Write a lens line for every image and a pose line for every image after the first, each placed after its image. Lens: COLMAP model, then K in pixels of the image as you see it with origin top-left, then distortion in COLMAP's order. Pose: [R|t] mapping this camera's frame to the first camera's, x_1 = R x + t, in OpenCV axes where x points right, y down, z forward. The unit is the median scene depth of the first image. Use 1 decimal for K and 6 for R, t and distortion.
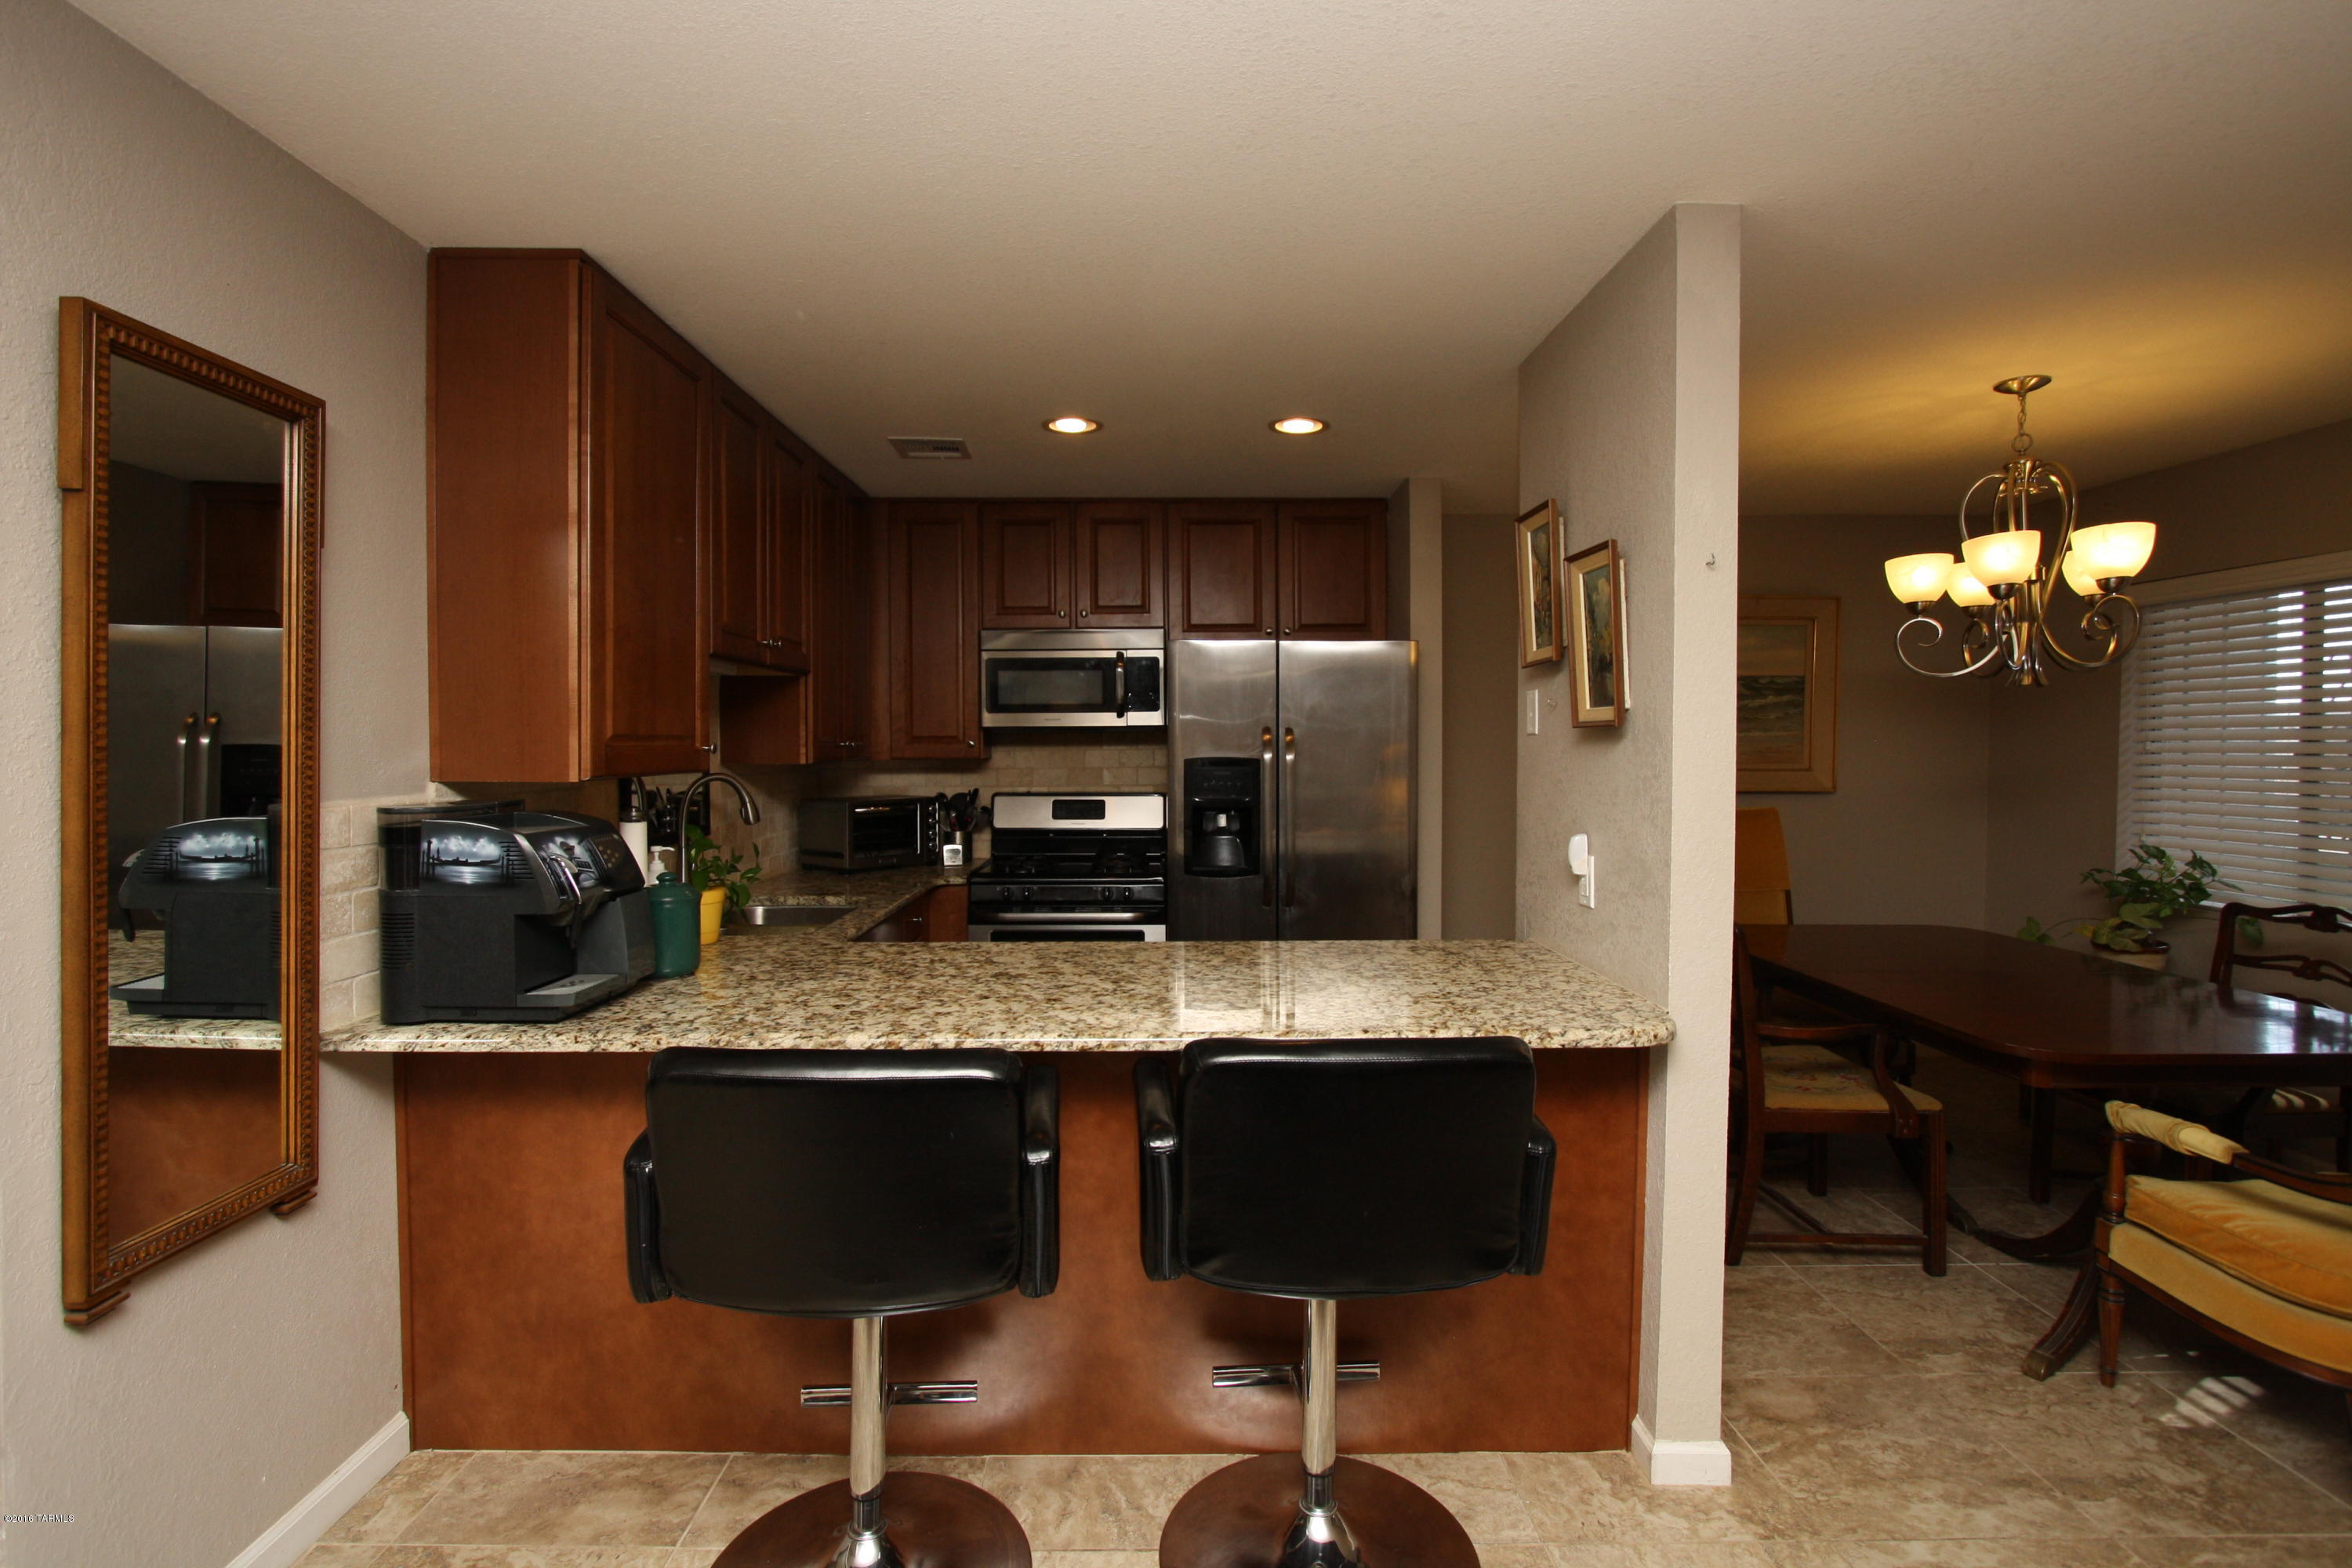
lens RADIAL K [[1097.1, 0, 1165.0], [0, 1097.1, 754.7], [0, 0, 1]] dist [-0.015702, 0.002928]
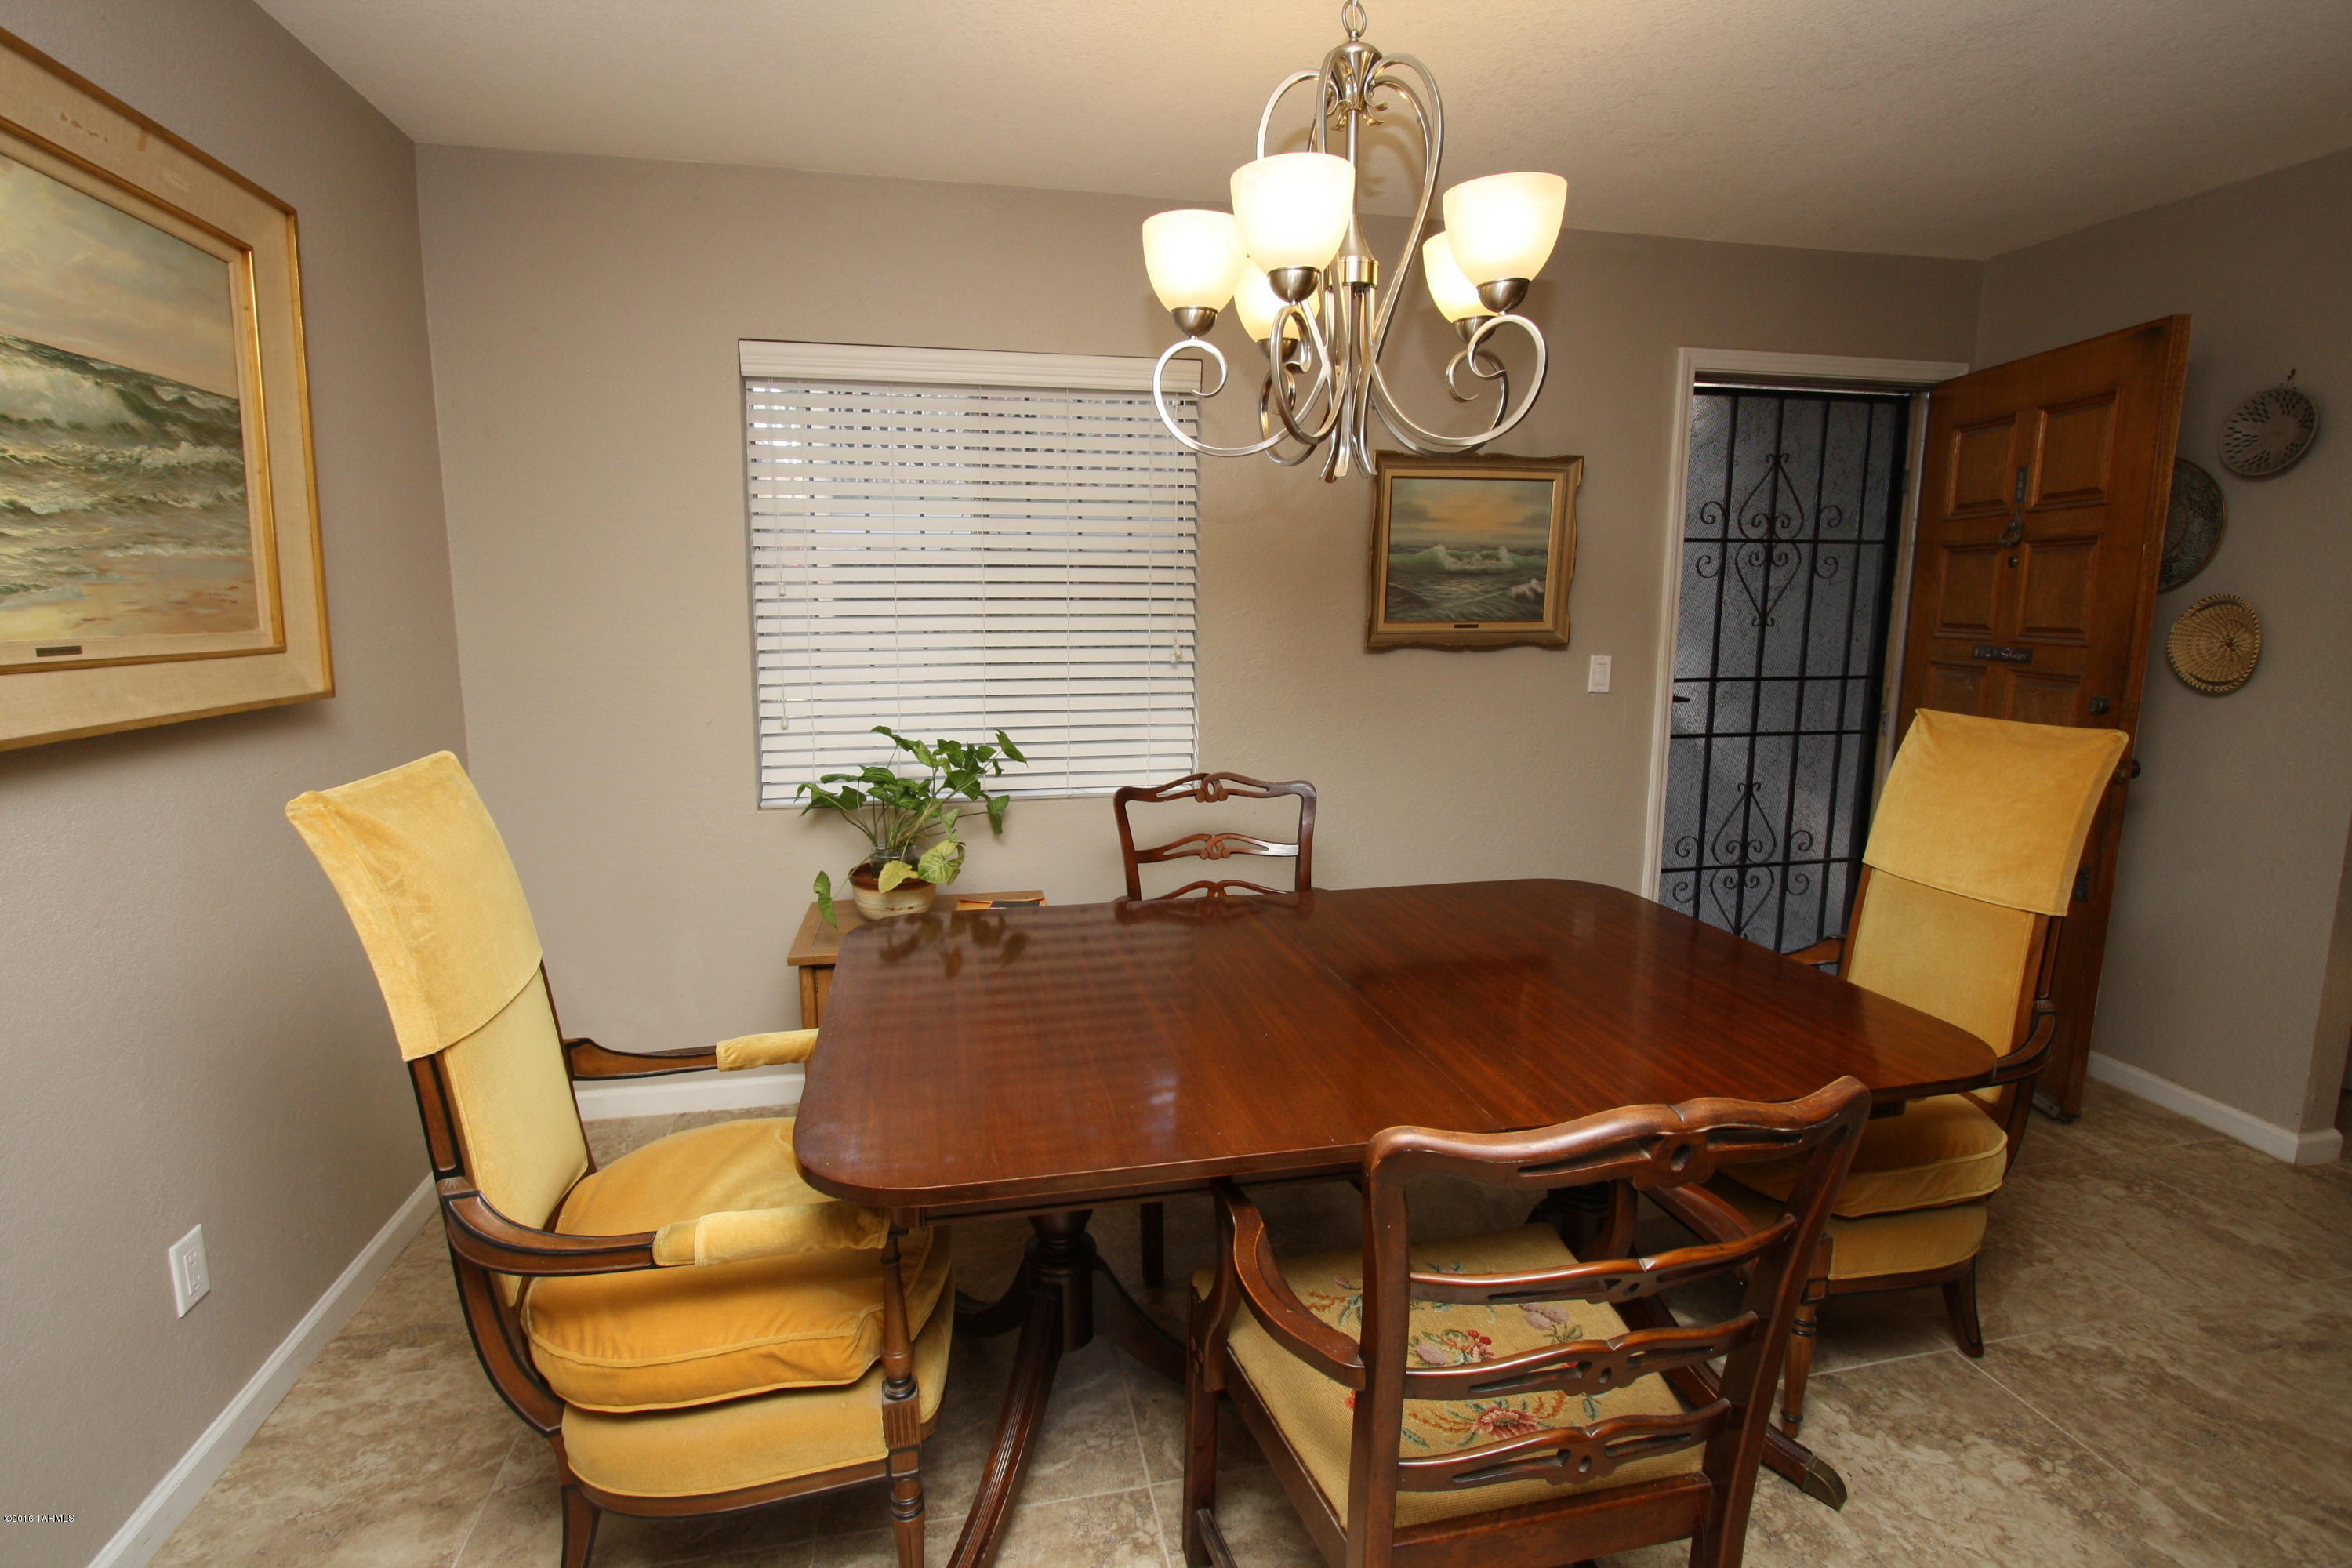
lens RADIAL K [[1125.2, 0, 1177.0], [0, 1125.2, 751.5], [0, 0, 1]] dist [-0.003483, -0.000084]
pose [[-0.207017, -0.140092, 0.968255, 0.222683], [0.006872, 0.989462, 0.144629, -0.009683], [-0.978313, 0.036595, -0.203873, 1.340432]]
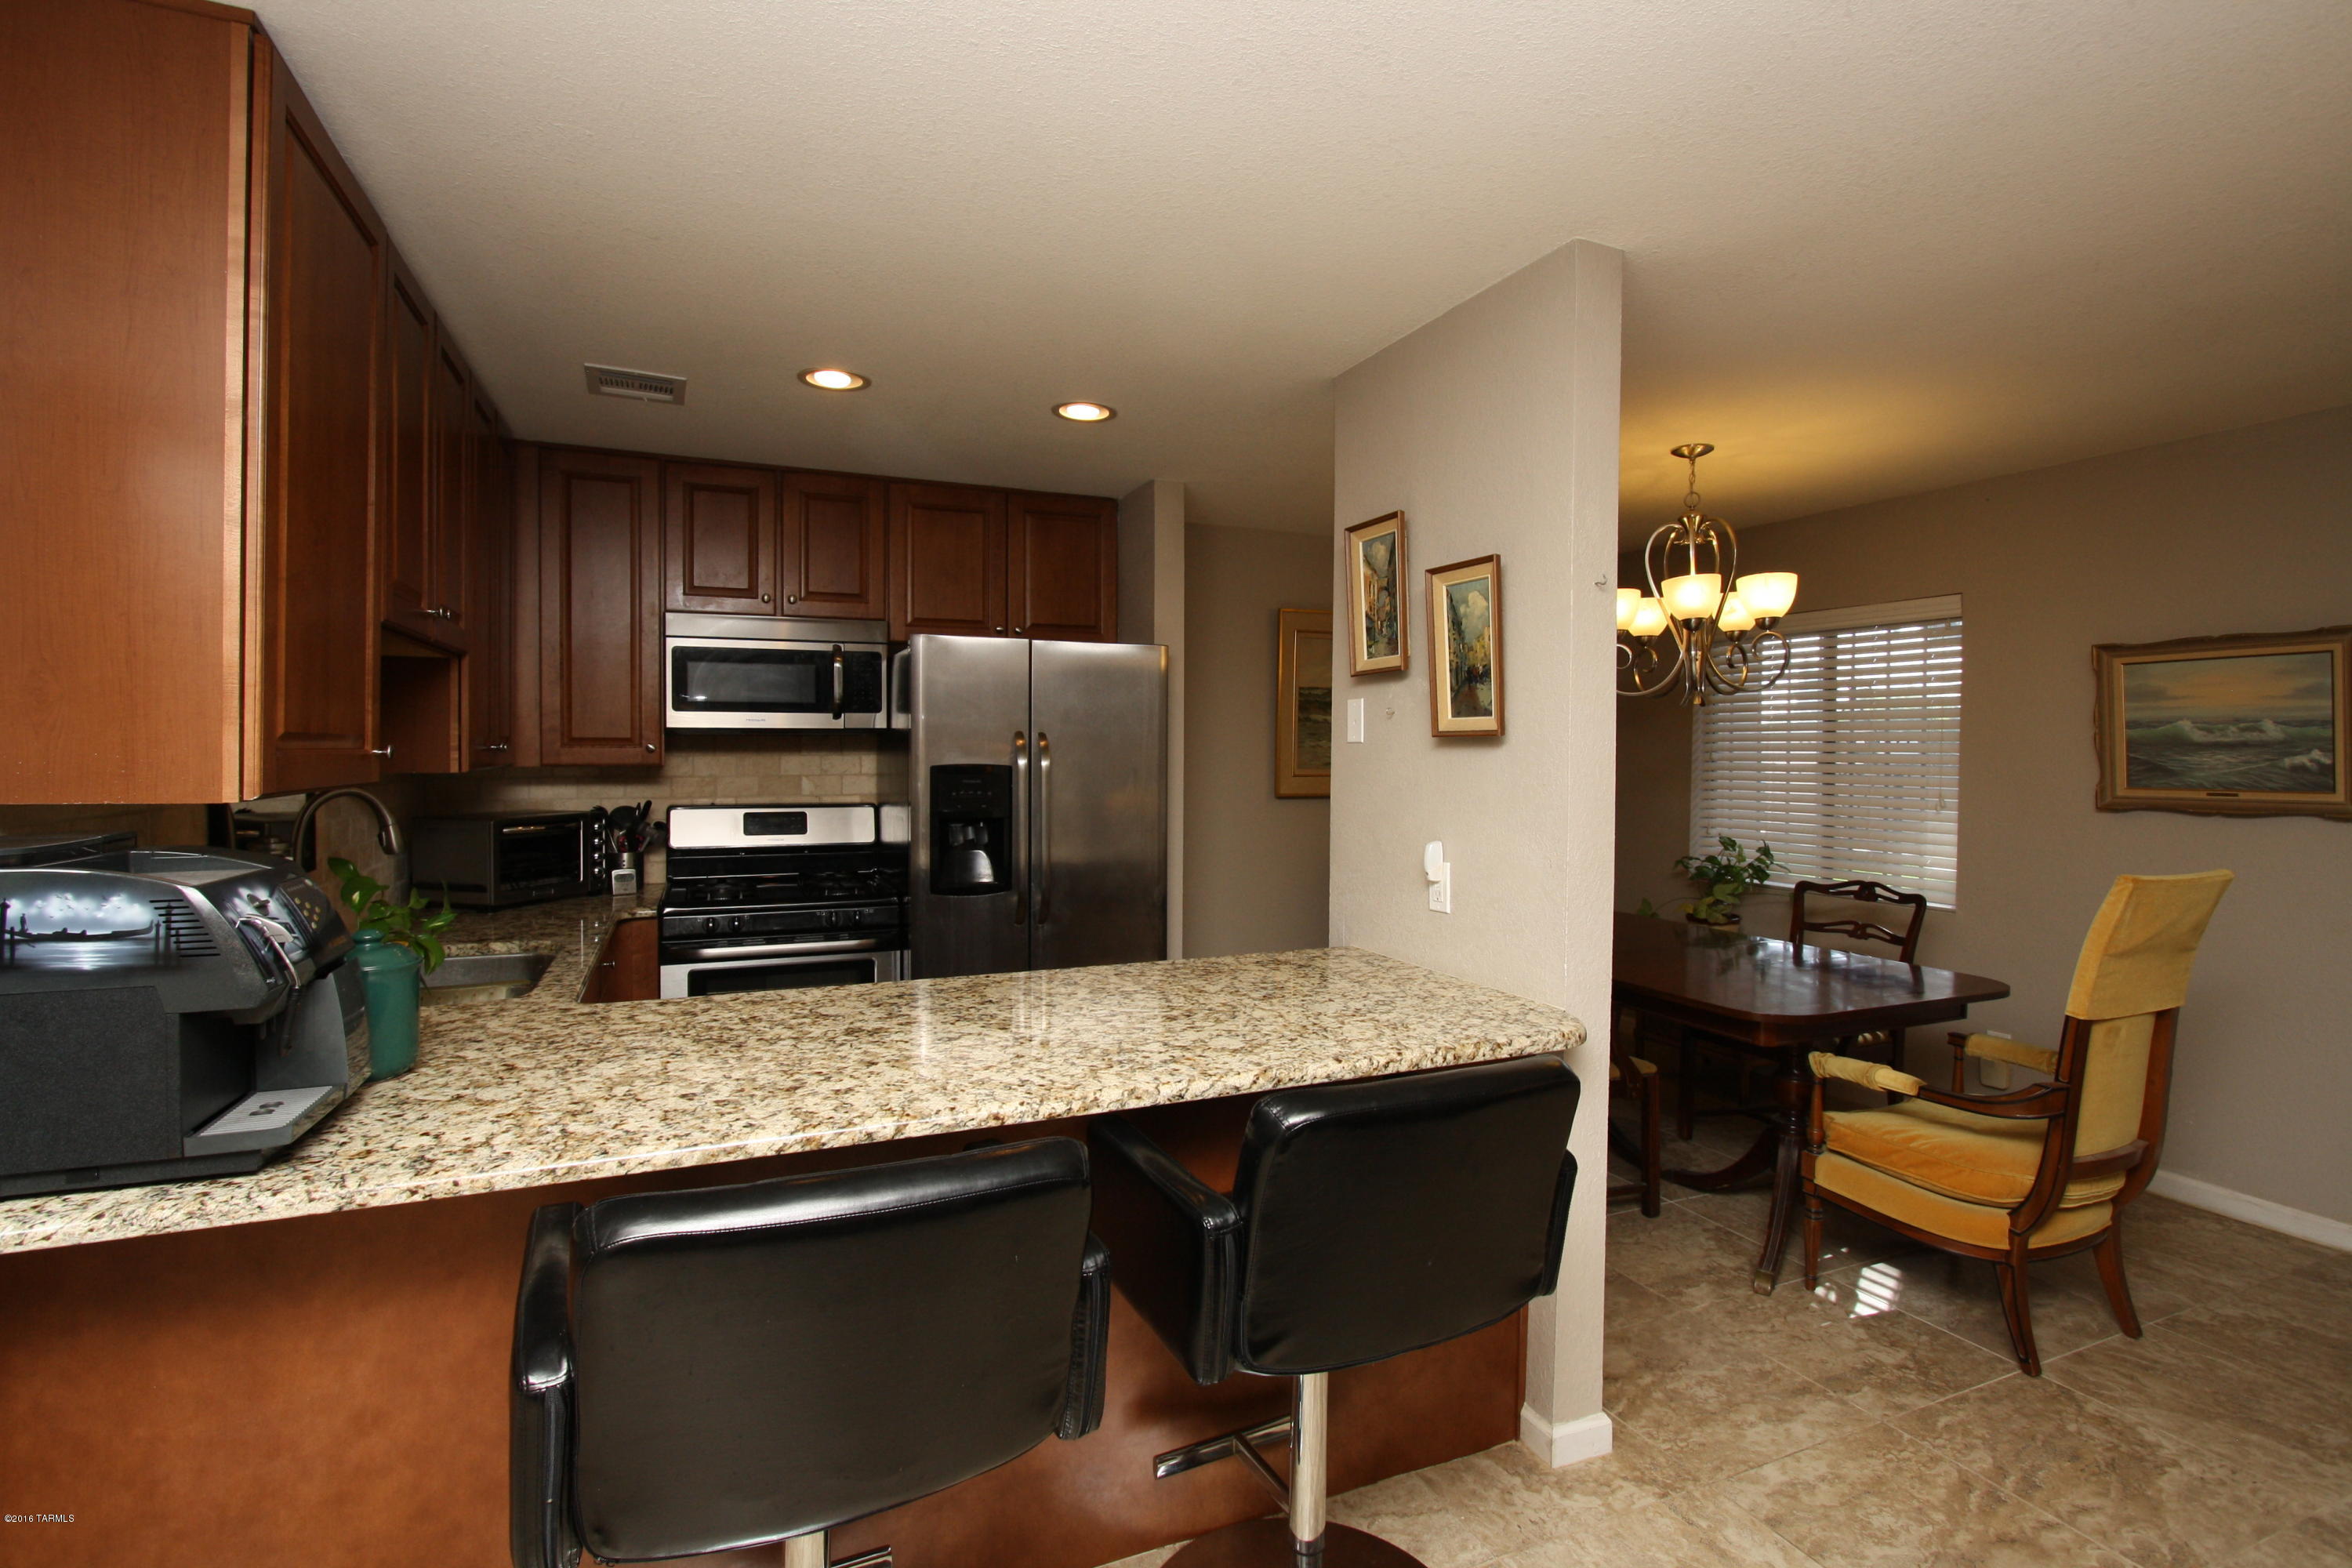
lens RADIAL K [[1097.1, 0, 1165.0], [0, 1097.1, 754.7], [0, 0, 1]] dist [-0.015702, 0.002928]
pose [[0.923305, 0.004257, 0.384044, -0.218192], [-0.002647, 0.999985, -0.004721, -0.002418], [-0.384059, 0.003343, 0.923303, 0.135024]]
